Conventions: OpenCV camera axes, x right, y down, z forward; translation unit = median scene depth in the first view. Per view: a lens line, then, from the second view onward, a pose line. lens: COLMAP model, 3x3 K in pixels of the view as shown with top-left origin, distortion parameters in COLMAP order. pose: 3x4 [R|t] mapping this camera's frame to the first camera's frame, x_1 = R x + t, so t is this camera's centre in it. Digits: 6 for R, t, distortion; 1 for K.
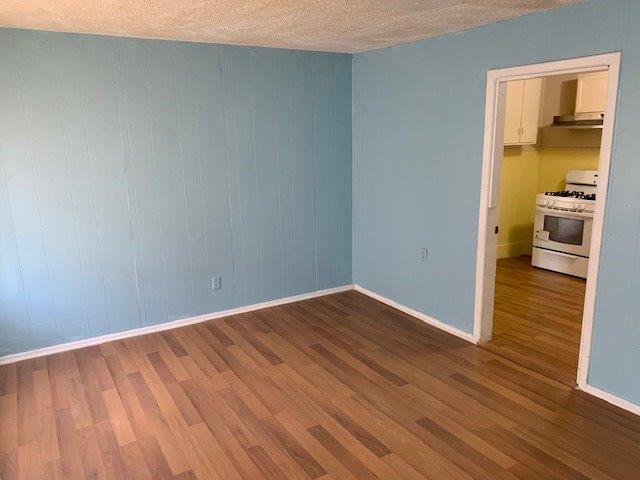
lens RADIAL K [[495.4, 0, 320.0], [0, 495.4, 240.0], [0, 0, 1]] dist [-0.005359, -0.004824]
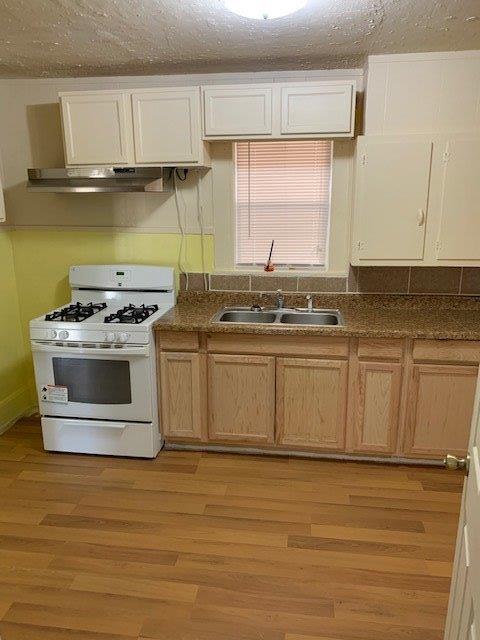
lens RADIAL K [[495.4, 0, 240.0], [0, 495.4, 320.0], [0, 0, 1]] dist [-0.005359, -0.004824]
pose [[0.627428, -0.186792, 0.755939, 0.187143], [0.160958, 0.980946, 0.108796, -0.114011], [-0.761858, 0.053413, 0.645539, 0.501249]]
